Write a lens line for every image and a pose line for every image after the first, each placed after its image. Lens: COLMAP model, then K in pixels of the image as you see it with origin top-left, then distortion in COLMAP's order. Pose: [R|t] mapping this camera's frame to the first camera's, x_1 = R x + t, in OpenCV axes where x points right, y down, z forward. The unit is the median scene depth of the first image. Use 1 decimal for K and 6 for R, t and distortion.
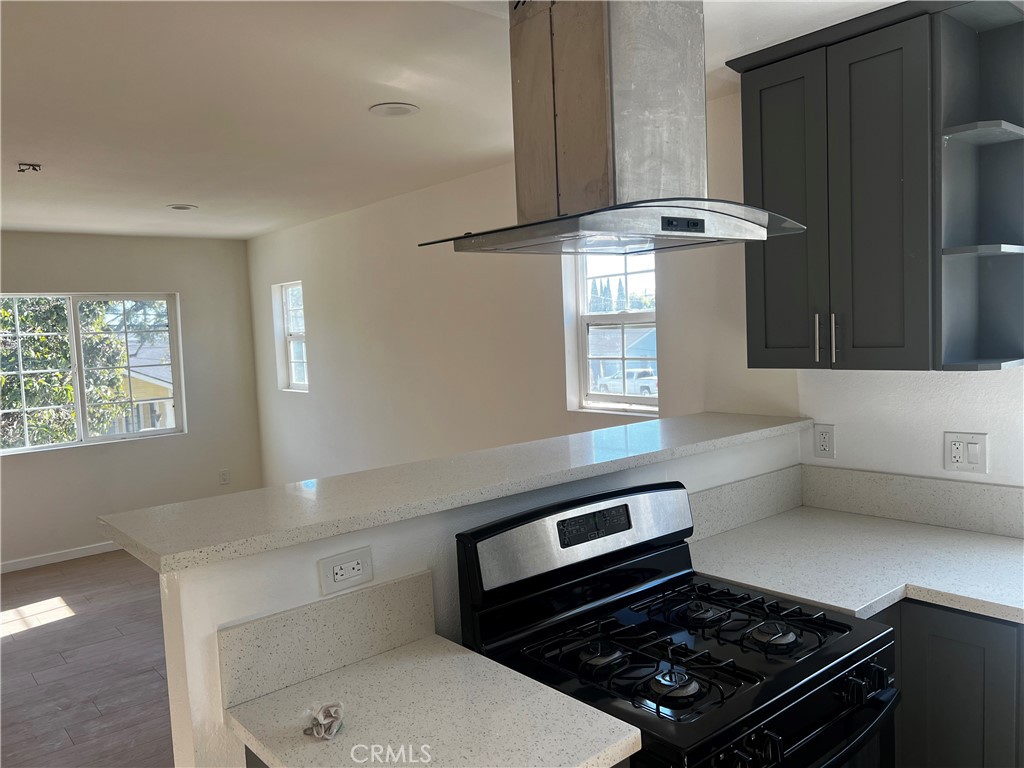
lens RADIAL K [[767.6, 0, 509.9], [0, 767.6, 382.8], [0, 0, 1]] dist [0.083848, -0.100871]
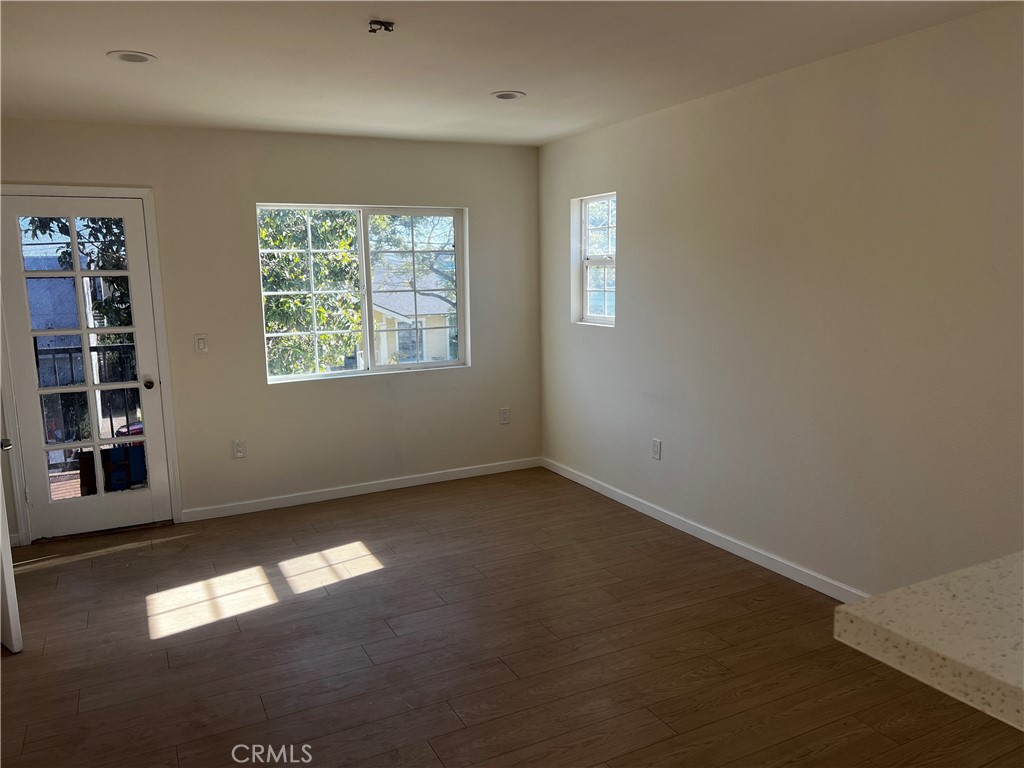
lens RADIAL K [[767.6, 0, 509.9], [0, 767.6, 382.8], [0, 0, 1]] dist [0.083848, -0.100871]
pose [[0.973209, 0.059332, -0.222137, -0.171761], [-0.040324, 0.995201, 0.089152, 0.002290], [0.226360, -0.077806, 0.970931, 0.142140]]
